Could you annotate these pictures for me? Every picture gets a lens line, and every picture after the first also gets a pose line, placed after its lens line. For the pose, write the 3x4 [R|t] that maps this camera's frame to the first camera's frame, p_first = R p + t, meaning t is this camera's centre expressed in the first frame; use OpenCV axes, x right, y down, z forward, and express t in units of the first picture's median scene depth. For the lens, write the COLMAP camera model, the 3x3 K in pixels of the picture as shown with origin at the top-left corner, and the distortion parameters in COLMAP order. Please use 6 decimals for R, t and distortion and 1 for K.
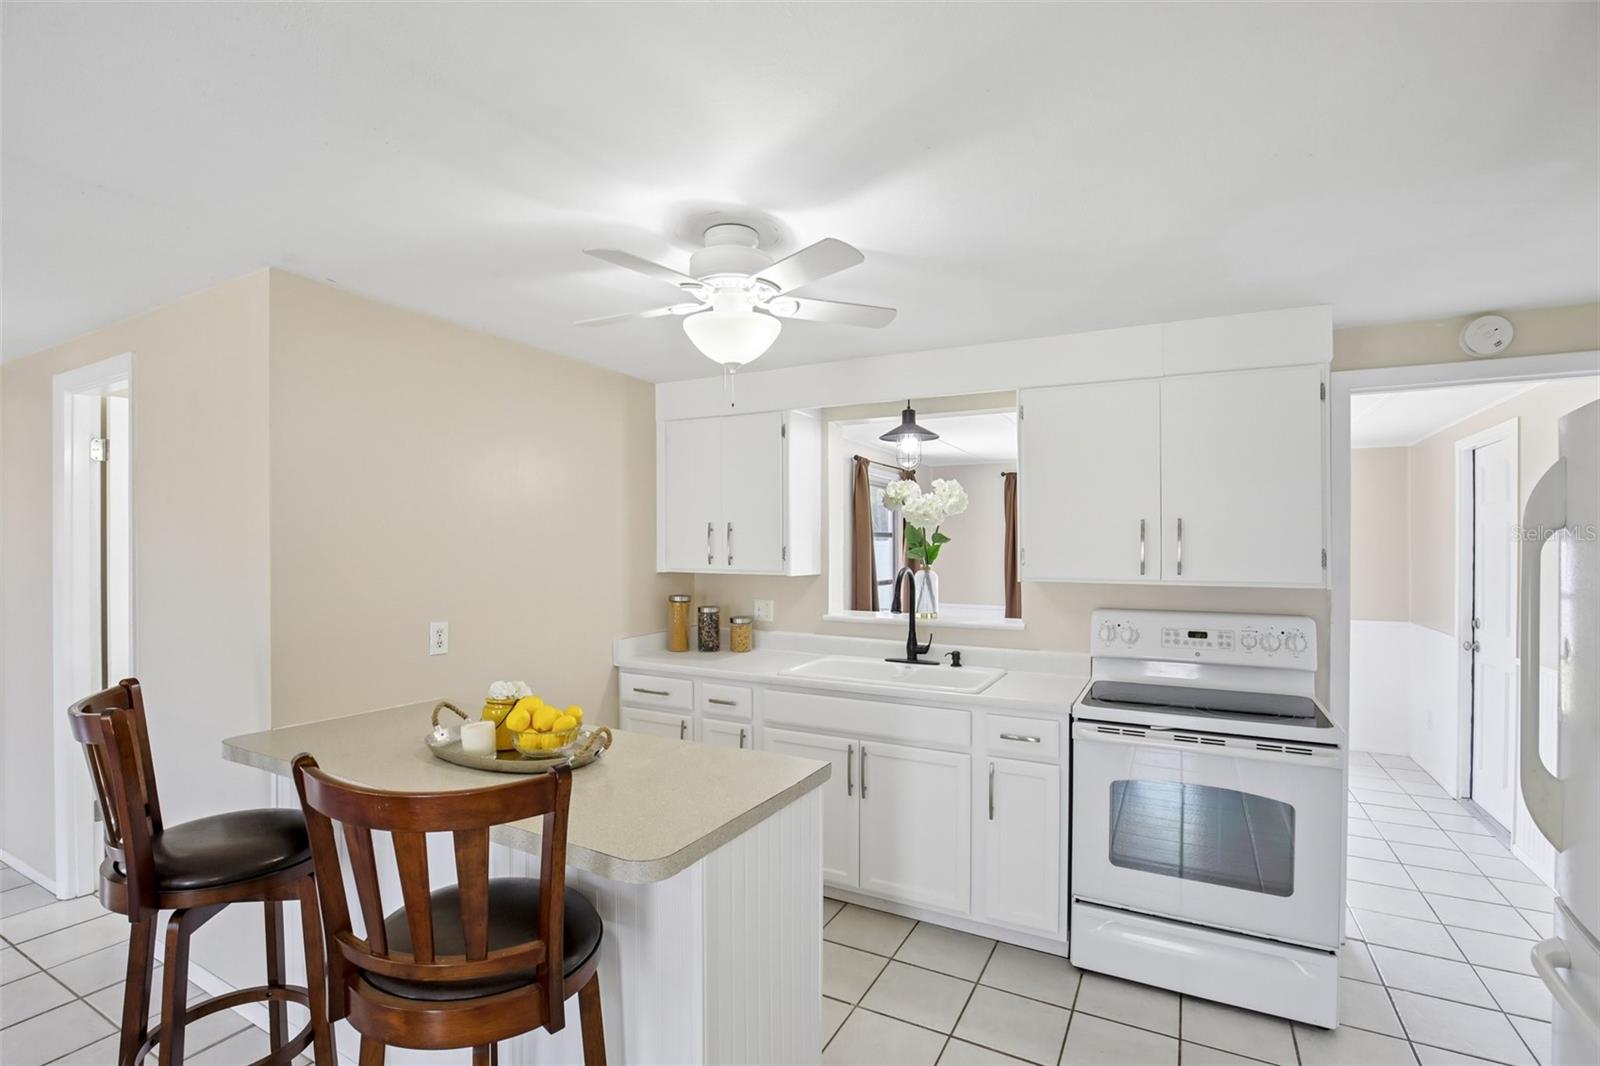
lens RADIAL K [[744.1, 0, 794.1], [0, 744.1, 553.1], [0, 0, 1]] dist [-0.028615, 0.005155]
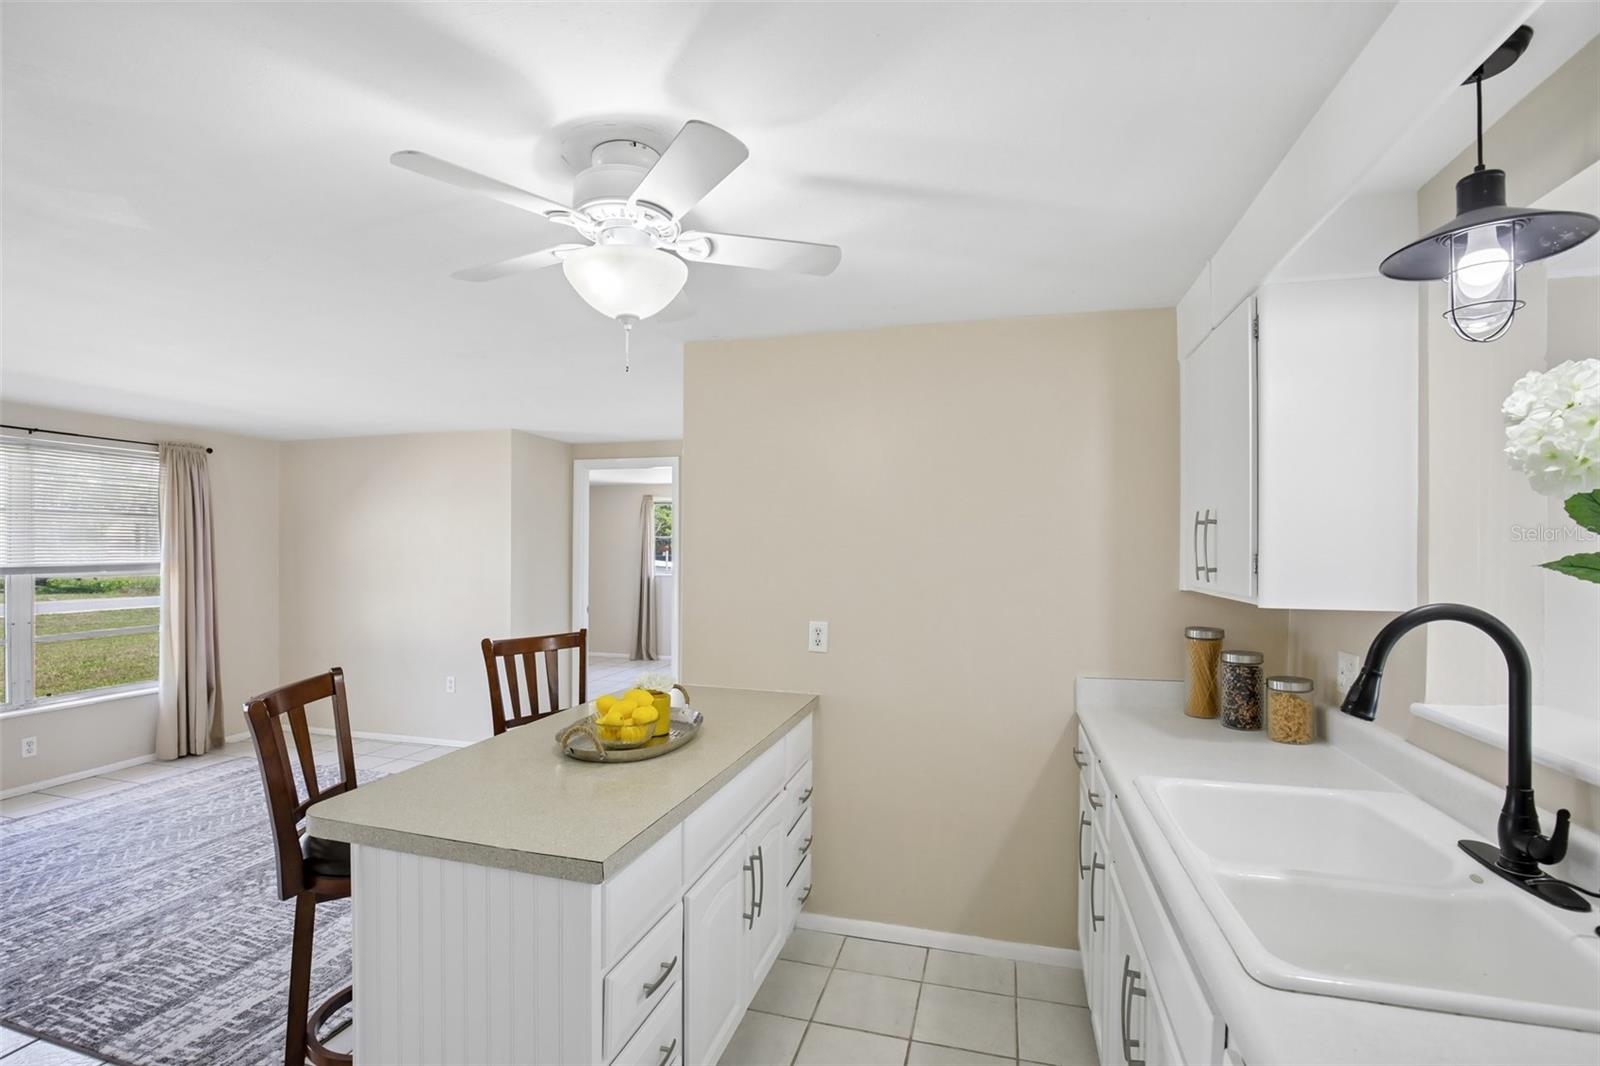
lens RADIAL K [[744.1, 0, 794.1], [0, 744.1, 553.1], [0, 0, 1]] dist [-0.028615, 0.005155]
pose [[0.203800, 0.000983, -0.979012, 0.508707], [-0.015358, 0.999880, -0.002193, -0.000586], [0.978892, 0.015483, 0.203790, 0.696754]]
